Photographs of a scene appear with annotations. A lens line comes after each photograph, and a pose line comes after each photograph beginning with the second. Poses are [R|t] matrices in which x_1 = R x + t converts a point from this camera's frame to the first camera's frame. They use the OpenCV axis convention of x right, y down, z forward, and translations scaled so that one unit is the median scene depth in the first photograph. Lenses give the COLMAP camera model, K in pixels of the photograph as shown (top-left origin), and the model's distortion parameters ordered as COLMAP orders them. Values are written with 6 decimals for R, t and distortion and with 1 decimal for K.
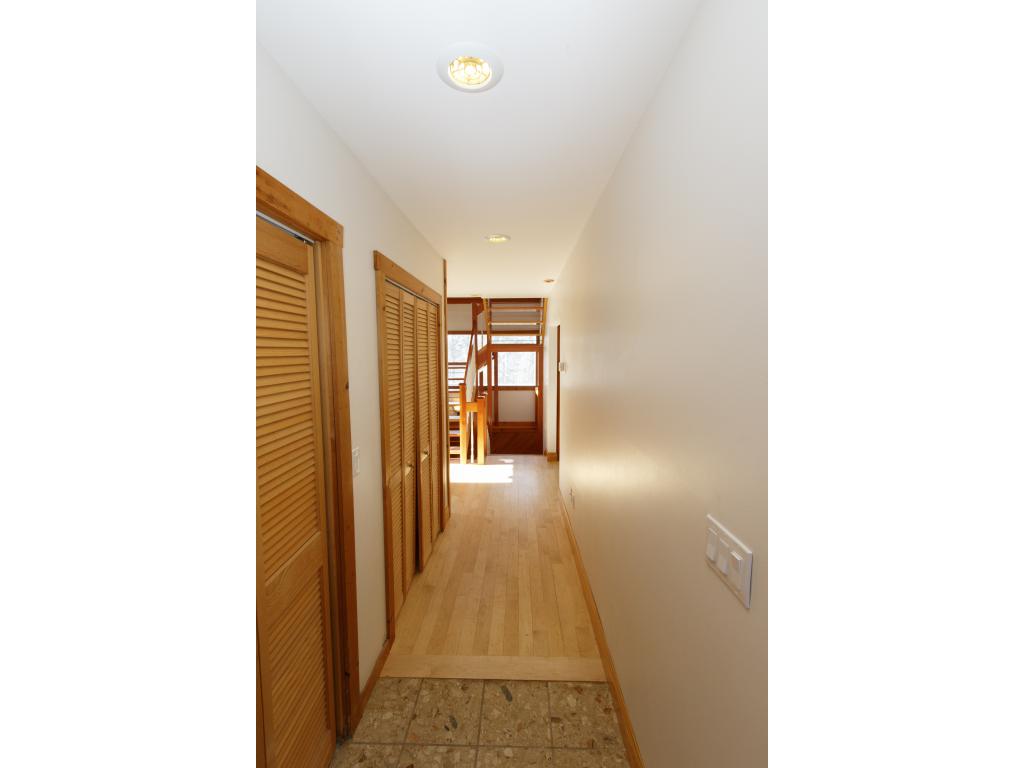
lens RADIAL K [[467.5, 0, 512.0], [0, 467.5, 384.0], [0, 0, 1]] dist [0.000463, 0.000261]
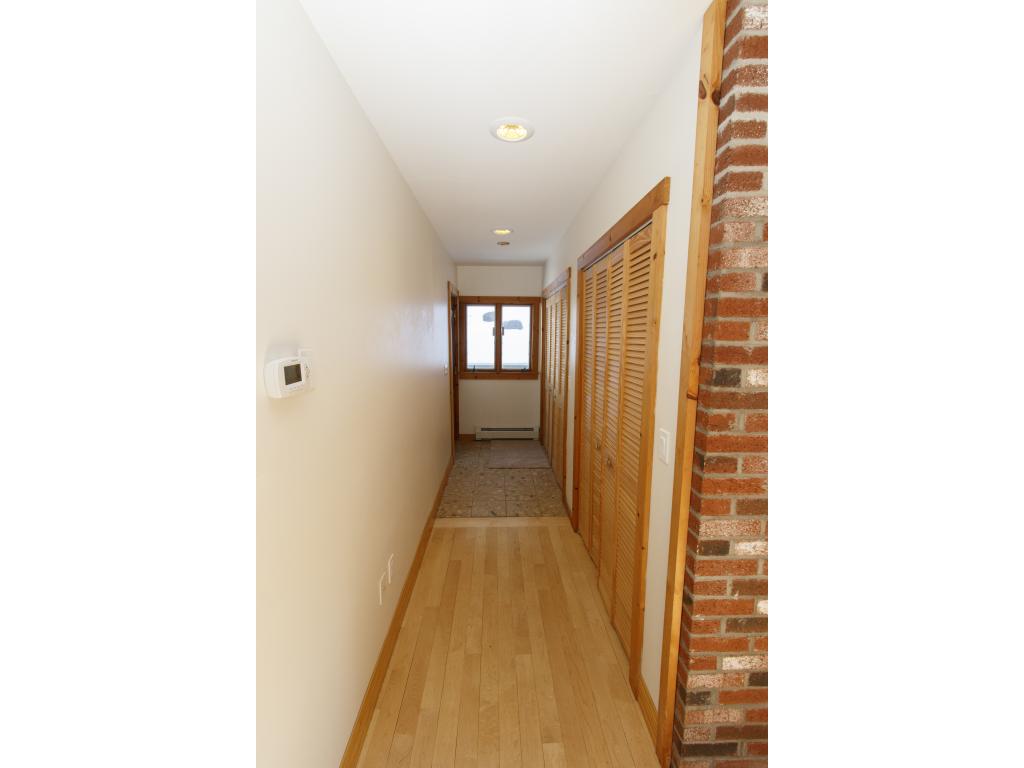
lens RADIAL K [[467.5, 0, 512.0], [0, 467.5, 384.0], [0, 0, 1]] dist [0.000463, 0.000261]
pose [[-0.998724, -0.009010, -0.049692, 0.012556], [-0.017938, 0.983082, 0.182286, -0.174010], [0.047209, 0.182944, -0.981989, 2.656566]]
